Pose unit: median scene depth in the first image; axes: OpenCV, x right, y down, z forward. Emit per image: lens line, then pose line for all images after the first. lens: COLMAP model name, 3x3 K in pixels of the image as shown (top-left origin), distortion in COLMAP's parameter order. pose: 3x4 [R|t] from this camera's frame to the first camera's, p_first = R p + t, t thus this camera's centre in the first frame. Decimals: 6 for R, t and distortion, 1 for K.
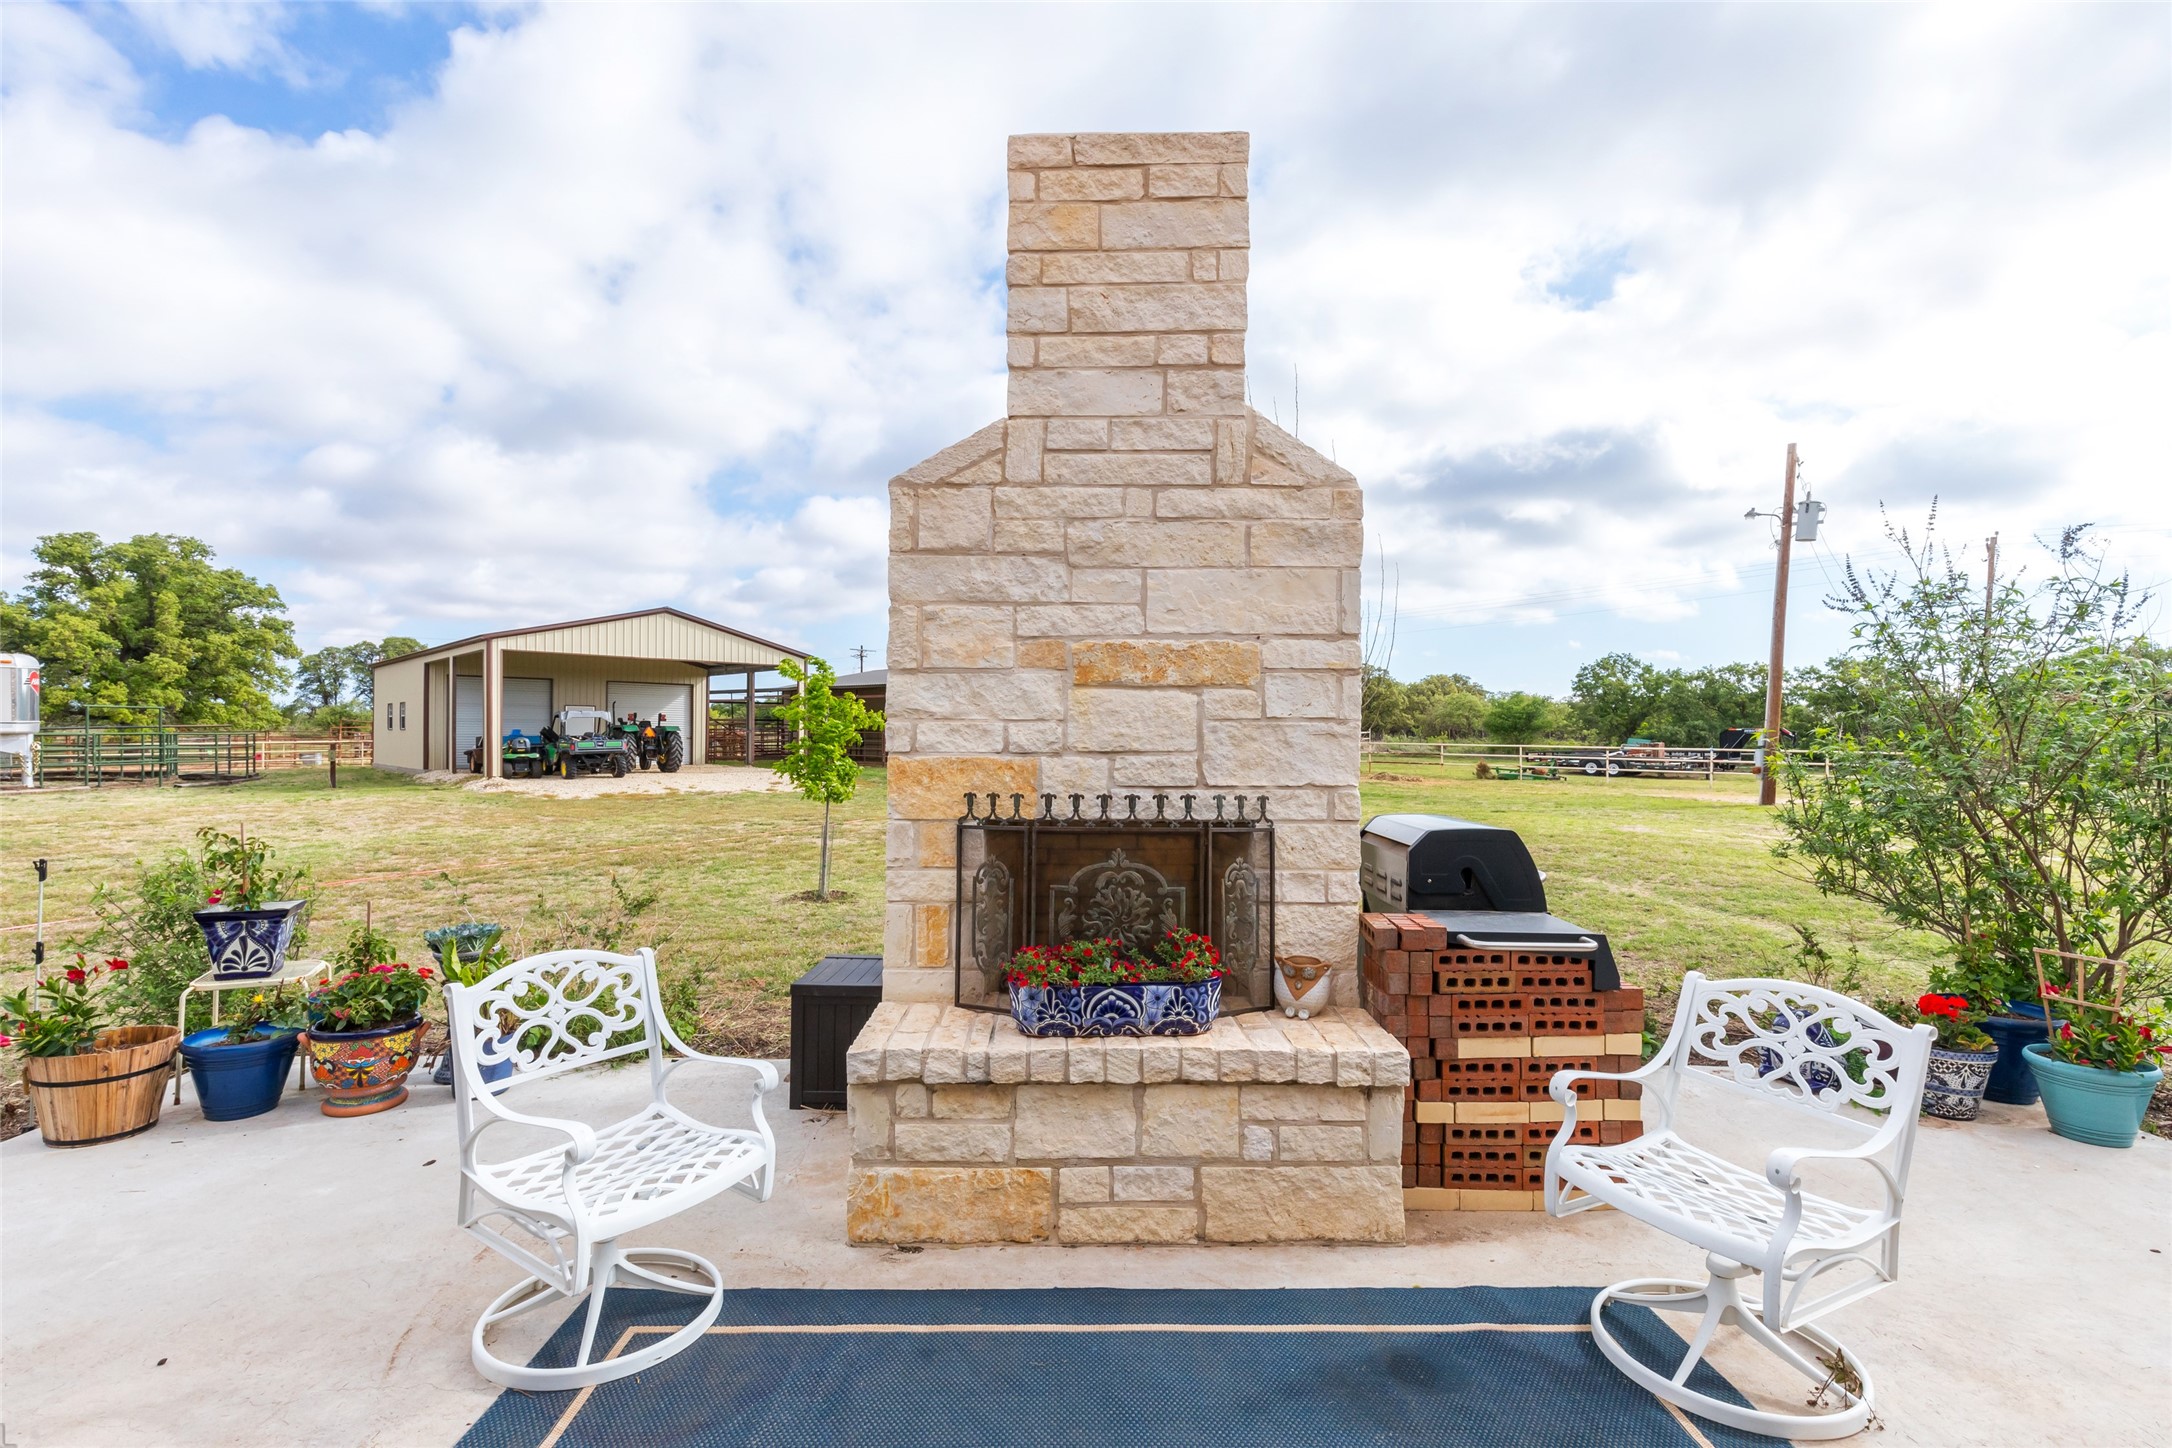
lens RADIAL K [[974.4, 0, 1078.4], [0, 974.4, 734.0], [0, 0, 1]] dist [0.008972, -0.001490]
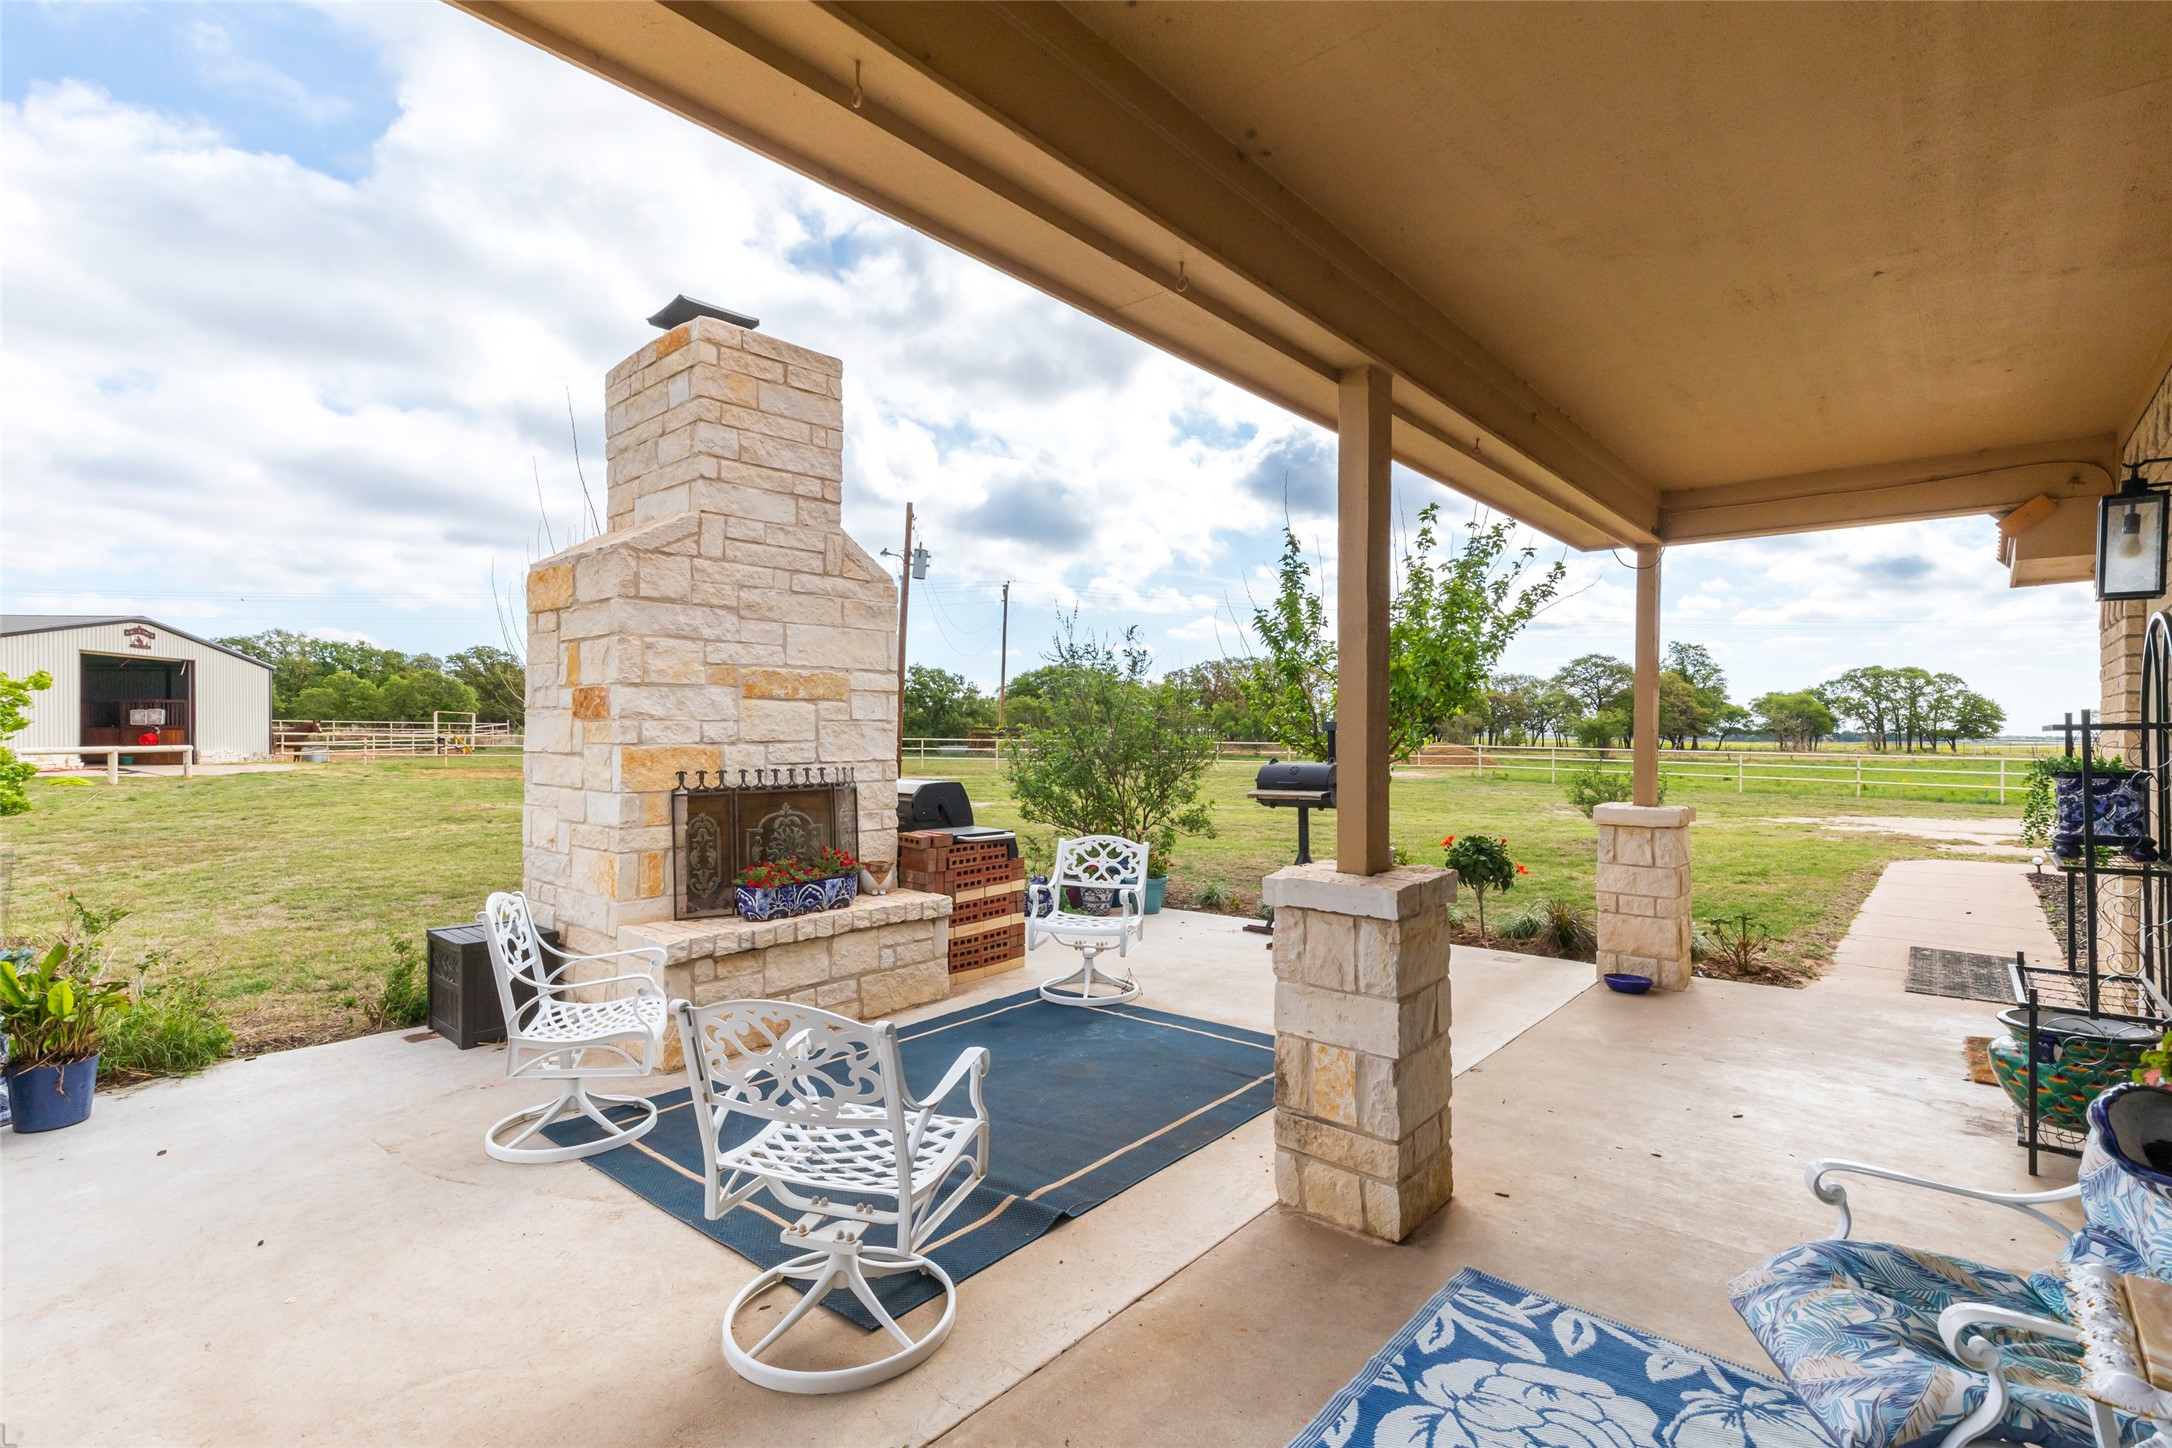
lens RADIAL K [[1012.8, 0, 1084.7], [0, 1012.8, 736.9], [0, 0, 1]] dist [0.011618, -0.000083]
pose [[0.661742, -0.009036, 0.749678, -0.829947], [0.000576, 0.999933, 0.011545, -0.006961], [-0.749732, -0.007208, 0.661703, -0.427130]]
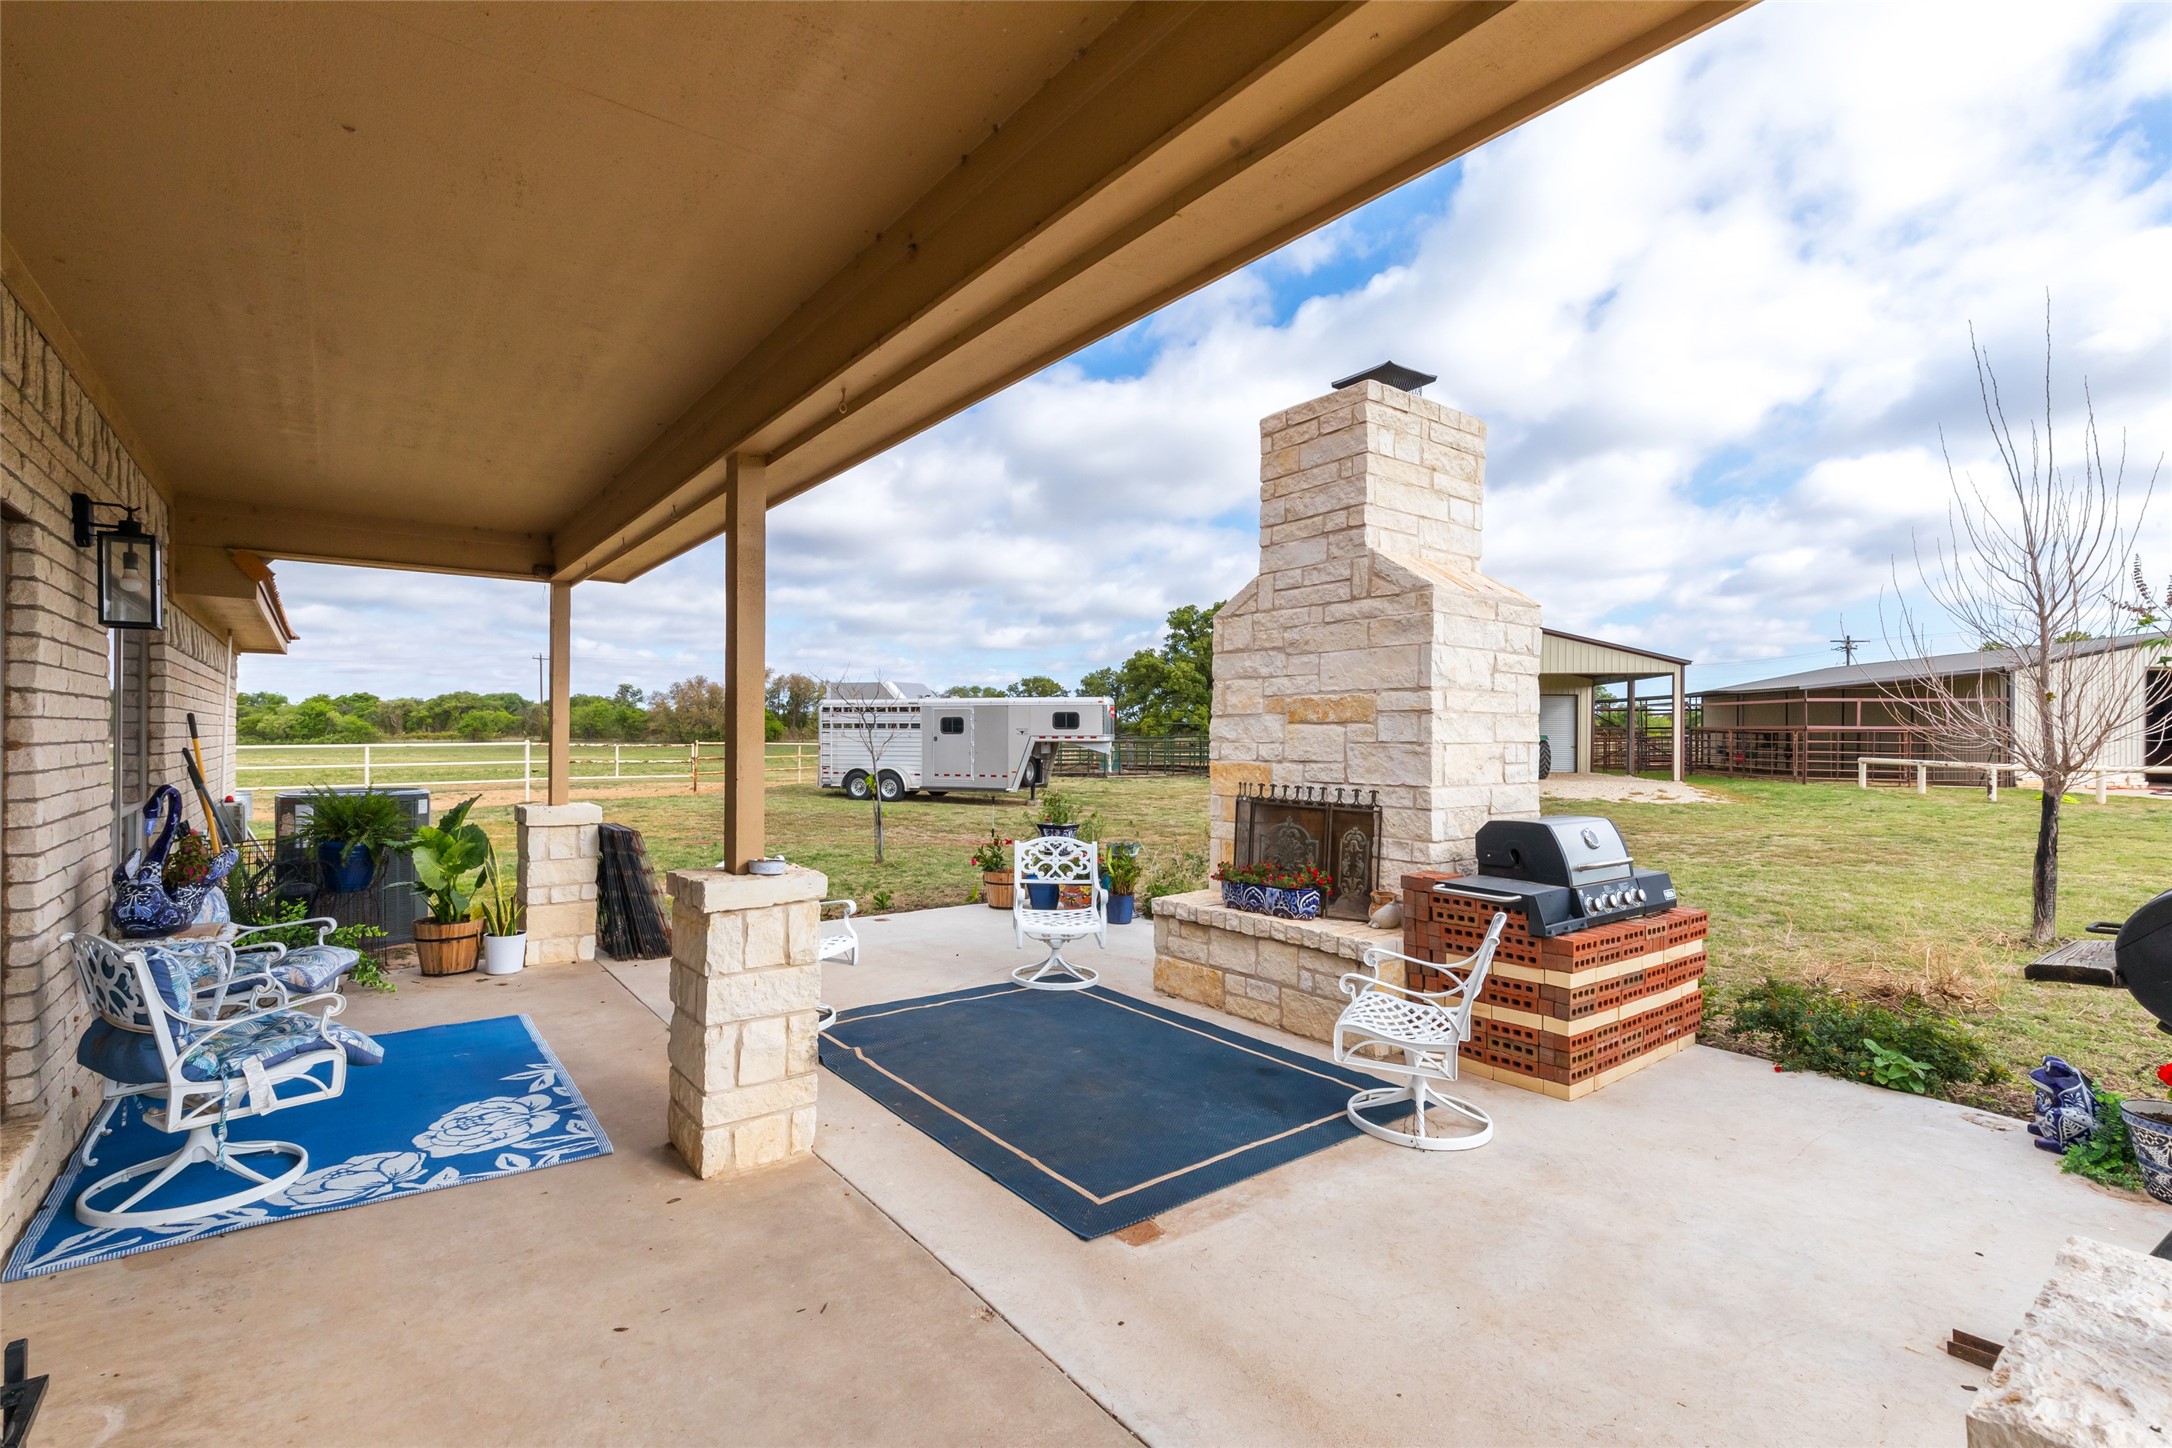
lens RADIAL K [[974.4, 0, 1078.4], [0, 974.4, 734.0], [0, 0, 1]] dist [0.008972, -0.001490]
pose [[0.598064, -0.002802, -0.801444, 1.177869], [-0.003113, 0.999978, -0.005819, -0.018271], [0.801443, 0.005975, 0.598042, -0.348786]]
